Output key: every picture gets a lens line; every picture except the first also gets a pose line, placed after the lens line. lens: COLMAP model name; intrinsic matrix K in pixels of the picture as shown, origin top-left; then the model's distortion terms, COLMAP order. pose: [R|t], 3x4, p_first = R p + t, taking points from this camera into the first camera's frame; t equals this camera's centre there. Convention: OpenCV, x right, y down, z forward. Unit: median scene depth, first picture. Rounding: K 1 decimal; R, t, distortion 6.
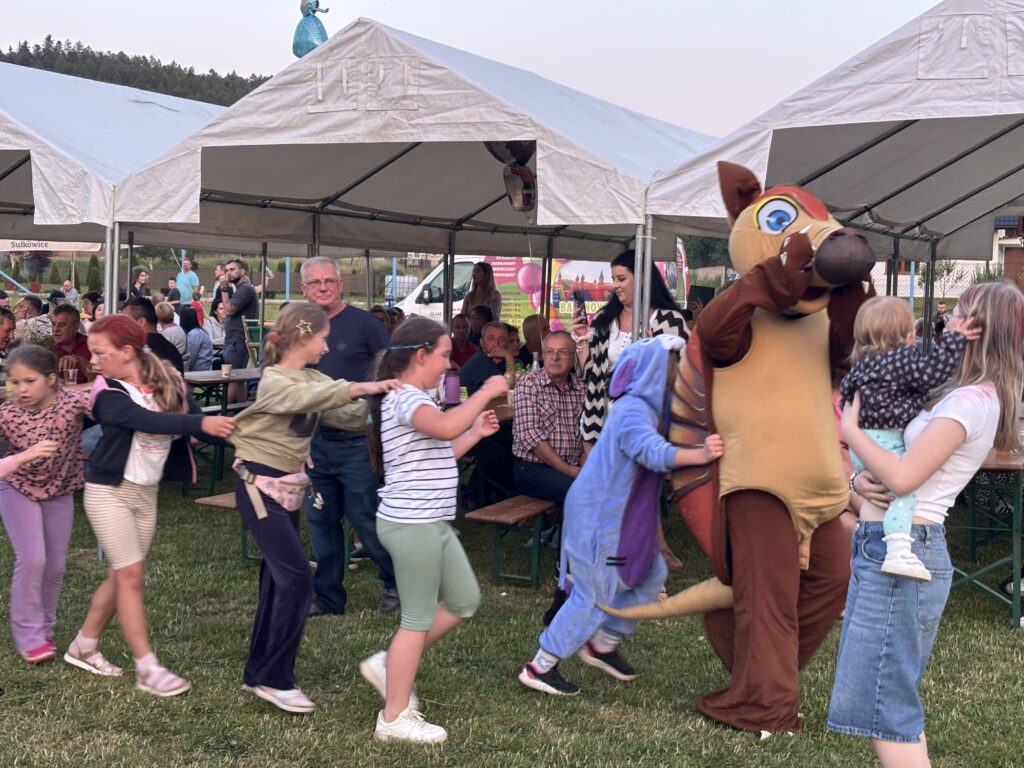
lens RADIAL K [[1588.1, 0, 509.3], [0, 1588.1, 384.7], [0, 0, 1]] dist [0.144182, 0.000000]
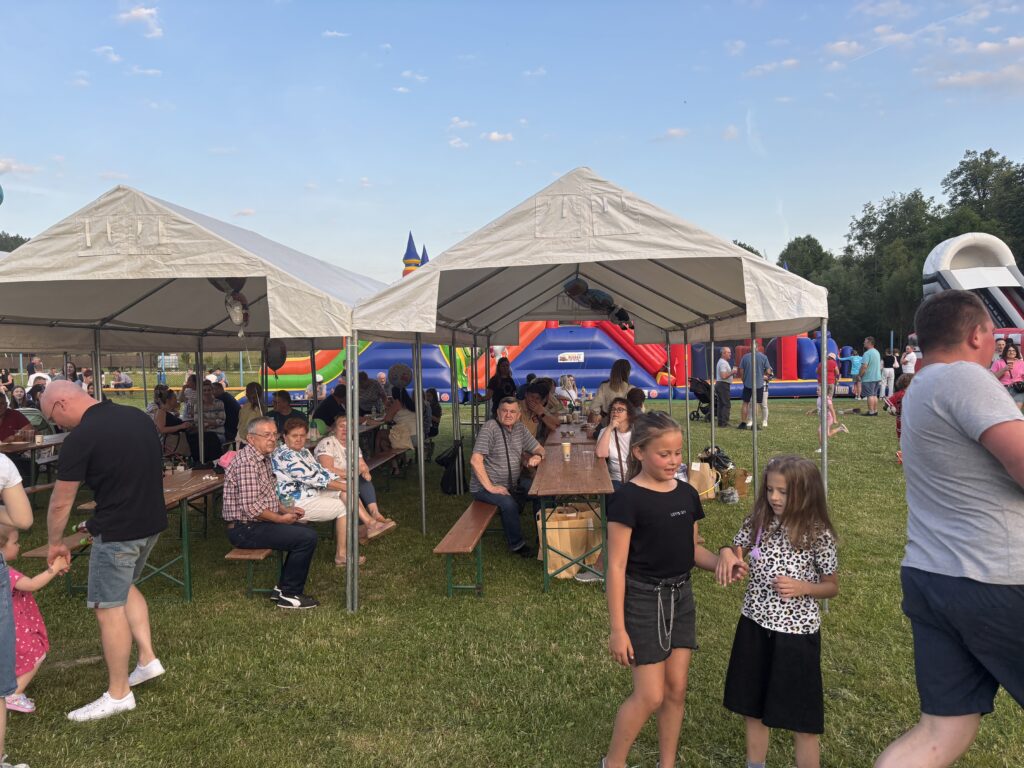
lens RADIAL K [[796.7, 0, 507.0], [0, 796.7, 393.7], [0, 0, 1]] dist [0.061230, -0.053058]
pose [[0.945084, -0.049805, 0.323010, -0.014967], [0.052785, 0.998606, -0.000467, -0.040493], [-0.322536, 0.017492, 0.946396, 0.273044]]
